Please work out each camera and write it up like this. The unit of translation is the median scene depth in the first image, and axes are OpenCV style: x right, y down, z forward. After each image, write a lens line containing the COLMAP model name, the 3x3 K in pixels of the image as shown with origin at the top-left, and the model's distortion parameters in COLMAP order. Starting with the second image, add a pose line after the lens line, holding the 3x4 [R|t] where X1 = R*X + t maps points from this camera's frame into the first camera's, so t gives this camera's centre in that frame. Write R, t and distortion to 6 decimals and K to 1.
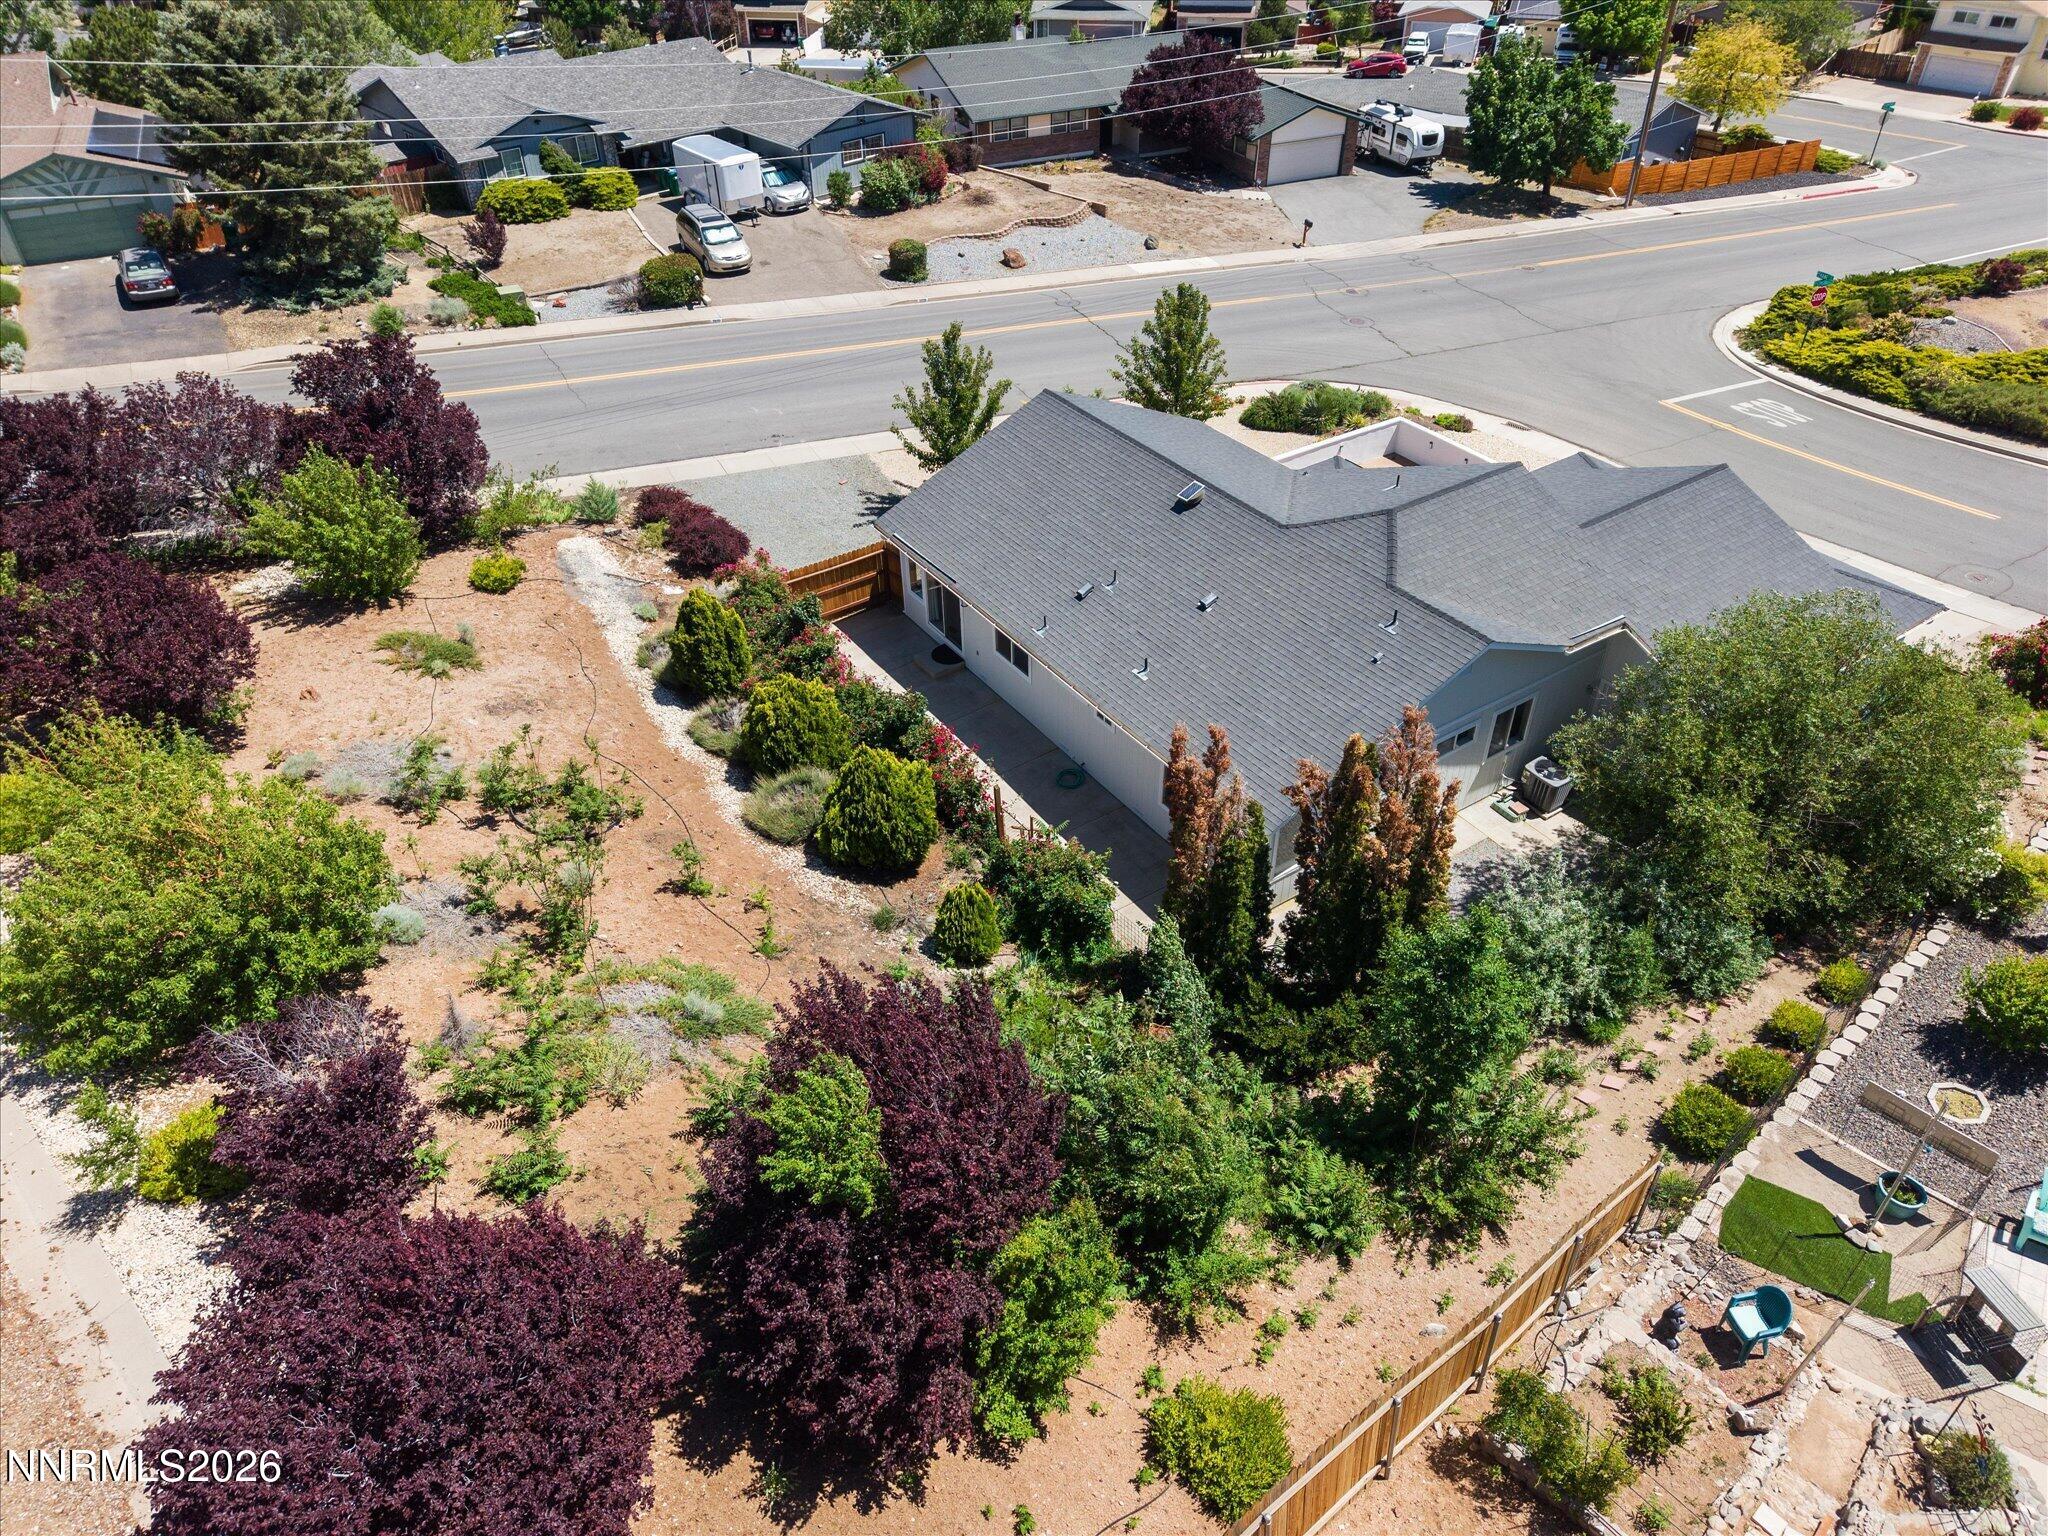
lens RADIAL K [[1355.2, 0, 1029.3], [0, 1355.2, 776.6], [0, 0, 1]] dist [0.024410, -0.022134]
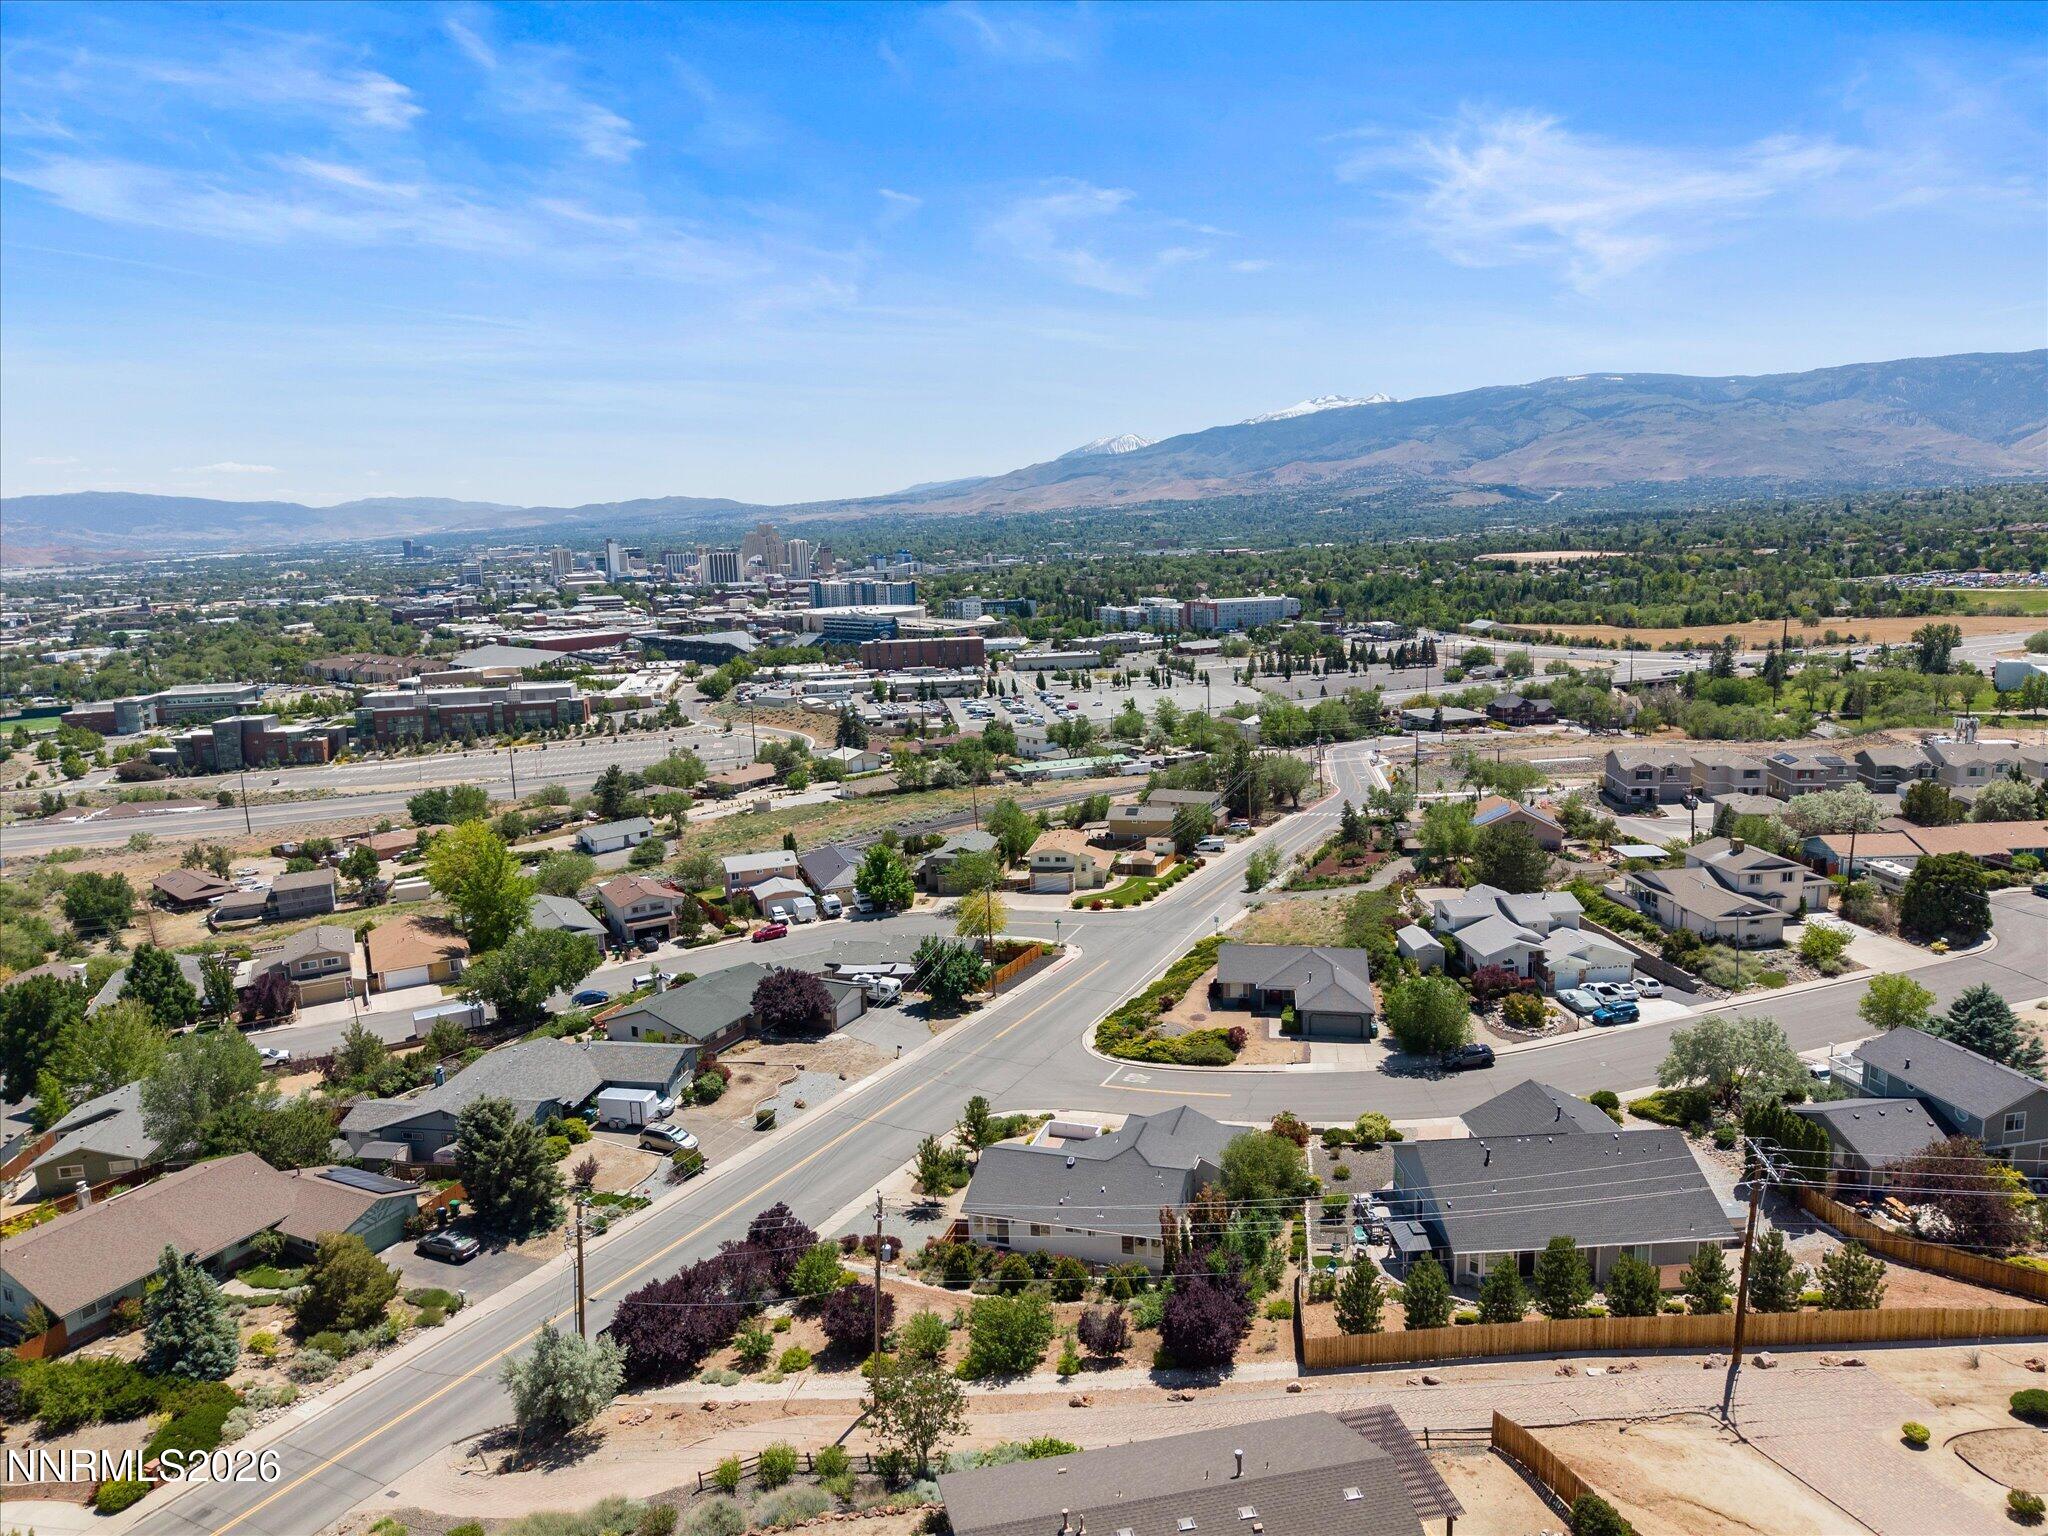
lens RADIAL K [[1345.9, 0, 1027.8], [0, 1345.9, 778.2], [0, 0, 1]] dist [0.091819, -0.128379]
pose [[0.789519, -0.134565, 0.598792, -1.052206], [0.404593, 0.847756, -0.342950, 0.046216], [-0.461480, 0.513033, 0.723763, -1.027884]]
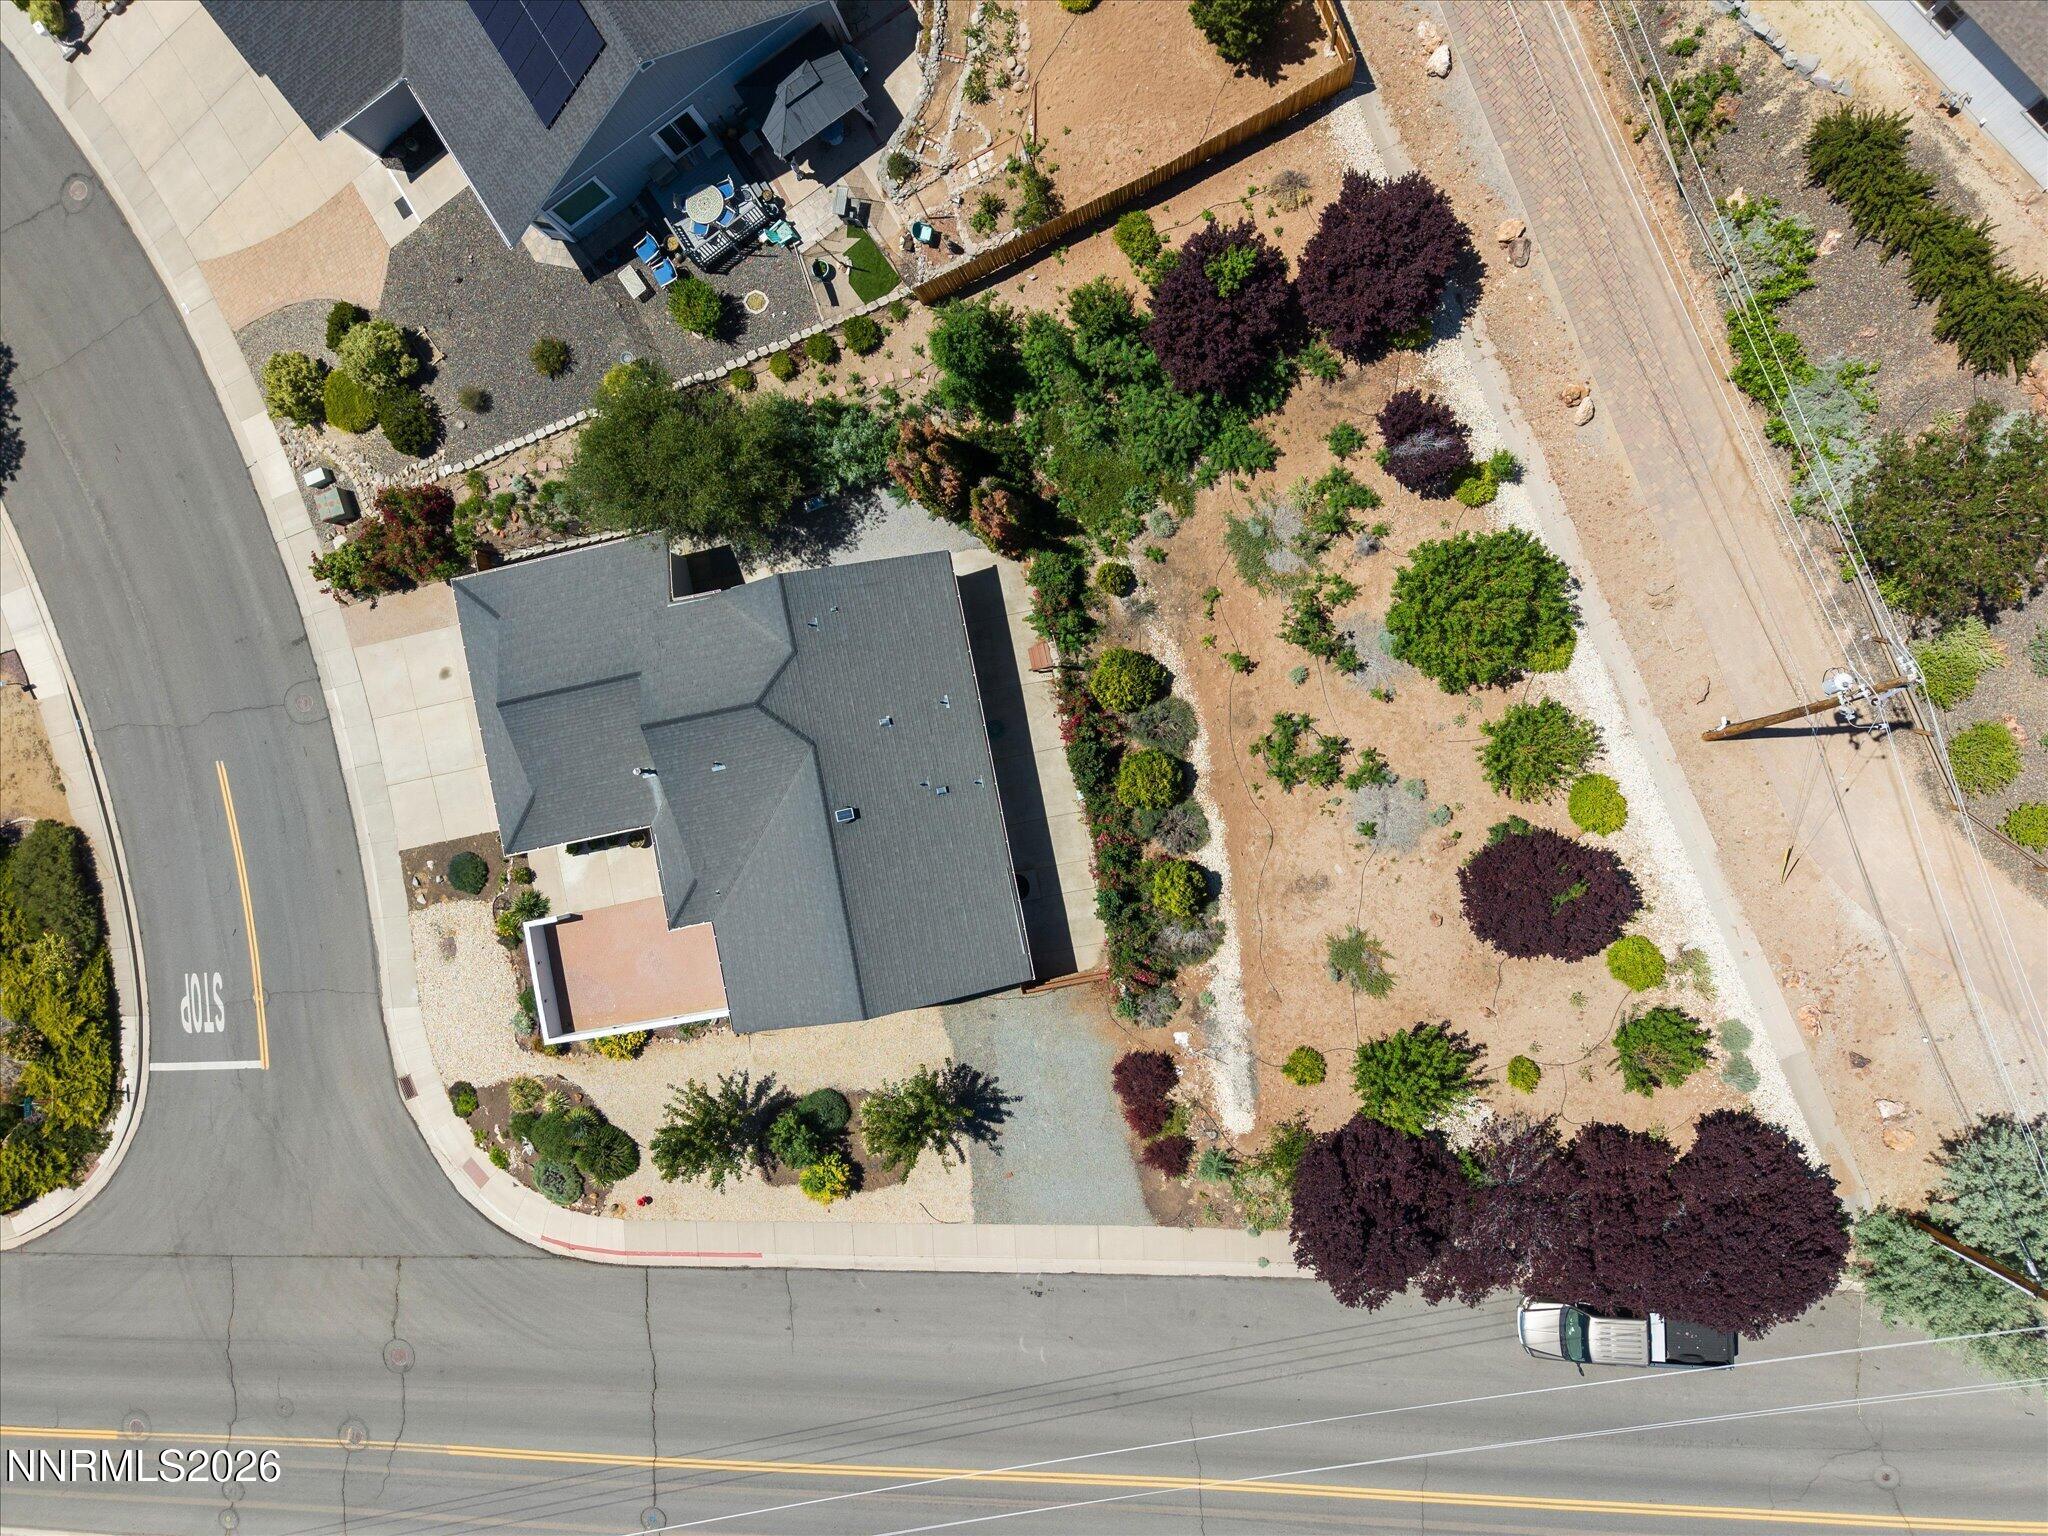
lens RADIAL K [[1398.4, 0, 1024.0], [0, 1398.4, 768.0], [0, 0, 1]] dist [0.006445, -0.004399]
pose [[-0.911476, -0.387779, 0.137258, -0.148312], [0.356514, -0.578231, 0.733858, -0.738024], [-0.205207, 0.717828, 0.665292, -0.040977]]
